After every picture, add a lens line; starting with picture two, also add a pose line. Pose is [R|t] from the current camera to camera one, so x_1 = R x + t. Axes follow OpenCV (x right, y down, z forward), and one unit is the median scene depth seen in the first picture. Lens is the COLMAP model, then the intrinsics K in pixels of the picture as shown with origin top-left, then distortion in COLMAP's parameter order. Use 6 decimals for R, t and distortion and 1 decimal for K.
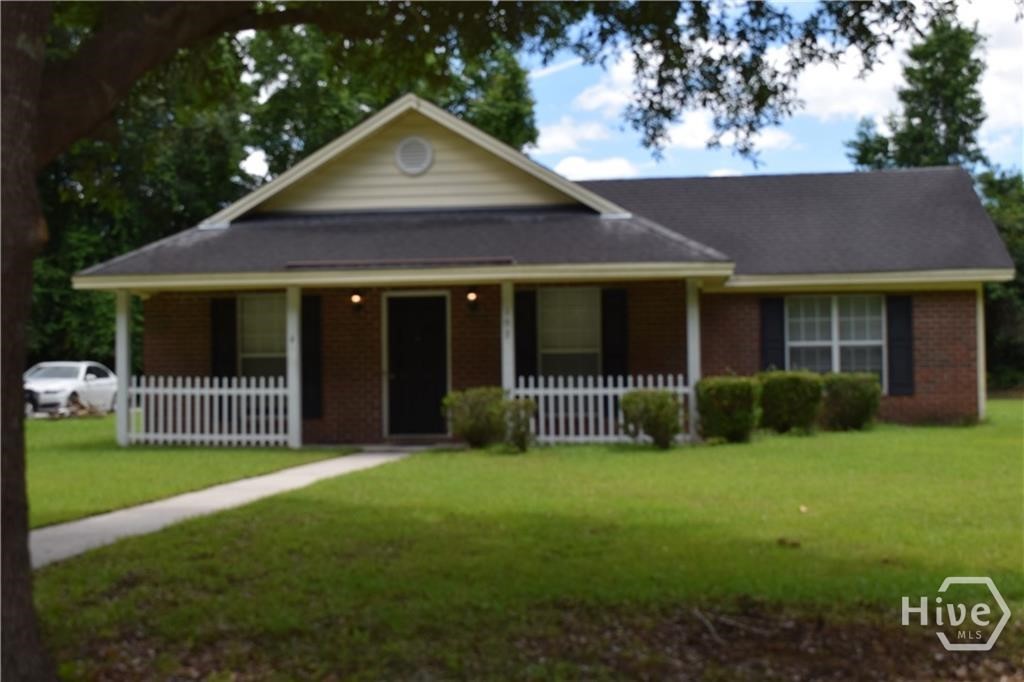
lens RADIAL K [[1320.5, 0, 512.0], [0, 1320.5, 341.0], [0, 0, 1]] dist [-0.031086, -0.002921]
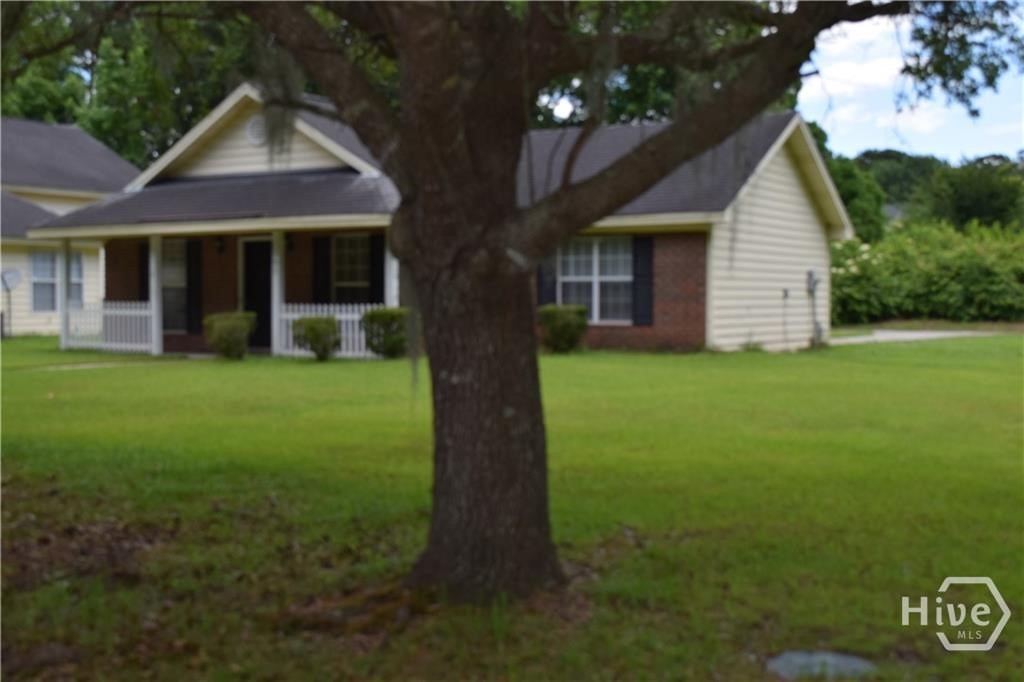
lens RADIAL K [[1320.5, 0, 512.0], [0, 1320.5, 341.0], [0, 0, 1]] dist [-0.031086, -0.002921]
pose [[0.913009, 0.023404, -0.407267, 0.674099], [-0.000084, 0.998364, 0.057184, -0.010342], [0.407939, -0.052175, 0.911517, -0.077353]]
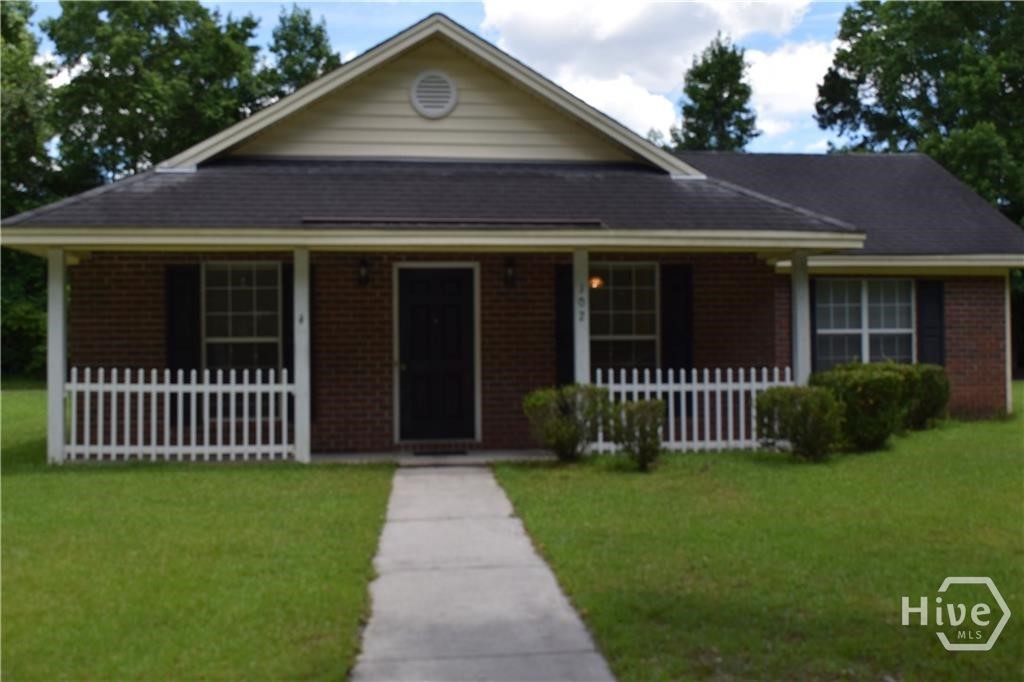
lens RADIAL K [[1086.3, 0, 512.0], [0, 1086.3, 341.0], [0, 0, 1]] dist [-0.014480, 0.003842]
pose [[0.968457, 0.006968, 0.249084, -0.190582], [-0.010191, 0.999880, 0.011651, 0.002409], [-0.248973, -0.013822, 0.968412, 0.340837]]
